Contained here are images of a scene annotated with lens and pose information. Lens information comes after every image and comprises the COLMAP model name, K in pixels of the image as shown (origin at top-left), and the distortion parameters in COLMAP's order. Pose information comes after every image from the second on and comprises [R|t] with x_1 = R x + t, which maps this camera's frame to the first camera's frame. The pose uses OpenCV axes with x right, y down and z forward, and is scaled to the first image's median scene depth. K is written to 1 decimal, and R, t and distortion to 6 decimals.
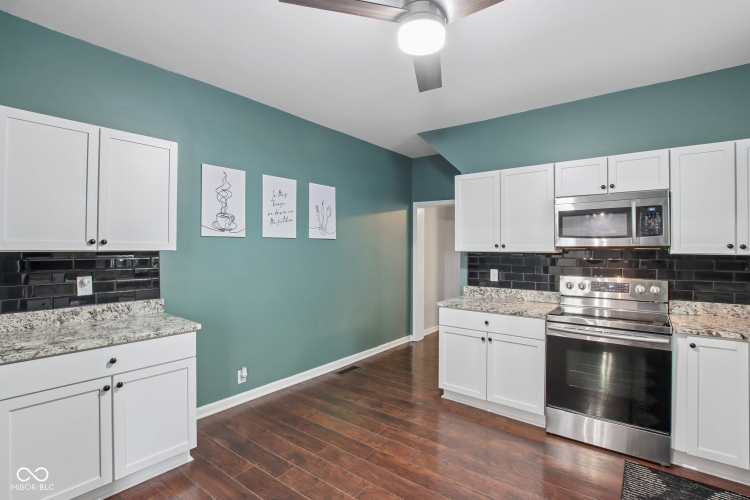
lens RADIAL K [[354.6, 0, 379.7], [0, 354.6, 248.8], [0, 0, 1]] dist [-0.030681, 0.004238]
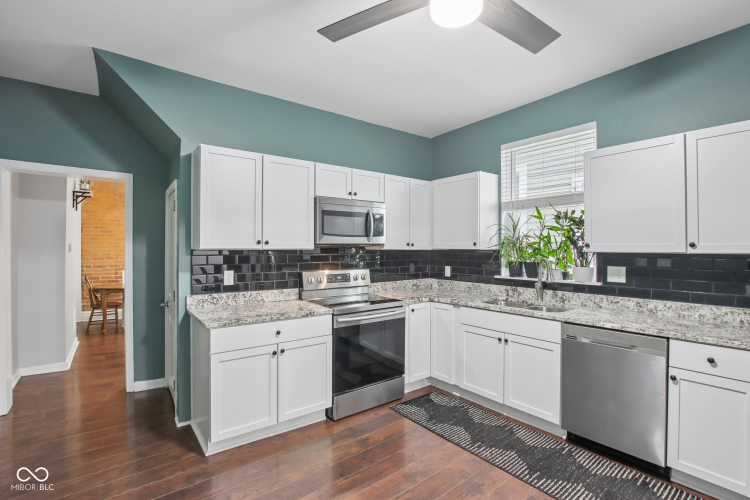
lens RADIAL K [[354.6, 0, 376.0], [0, 354.6, 249.1], [0, 0, 1]] dist [-0.030681, 0.004238]
pose [[0.257113, -0.011298, 0.966315, -0.484251], [-0.001783, 0.999924, 0.012166, -0.003704], [-0.966380, -0.004850, 0.257074, 0.584612]]
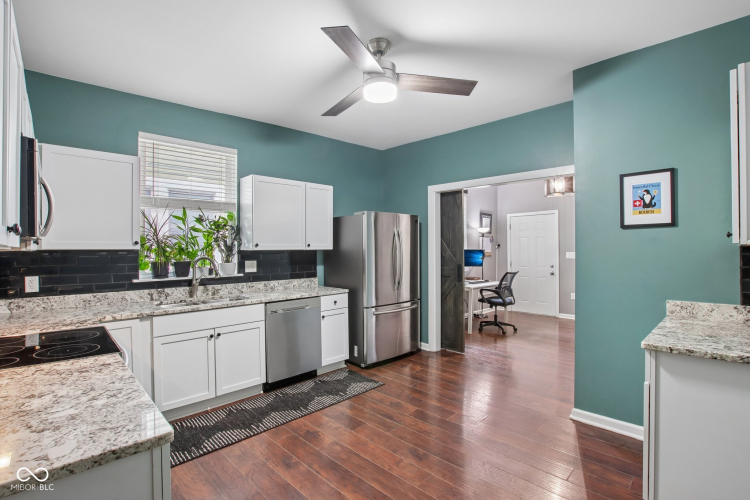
lens RADIAL K [[354.6, 0, 371.2], [0, 354.6, 248.4], [0, 0, 1]] dist [-0.030681, 0.004238]
pose [[-0.988491, -0.000492, 0.151280, -0.279089], [-0.000727, 0.999999, -0.001499, 0.002596], [-0.151279, -0.001592, -0.988490, 0.986589]]
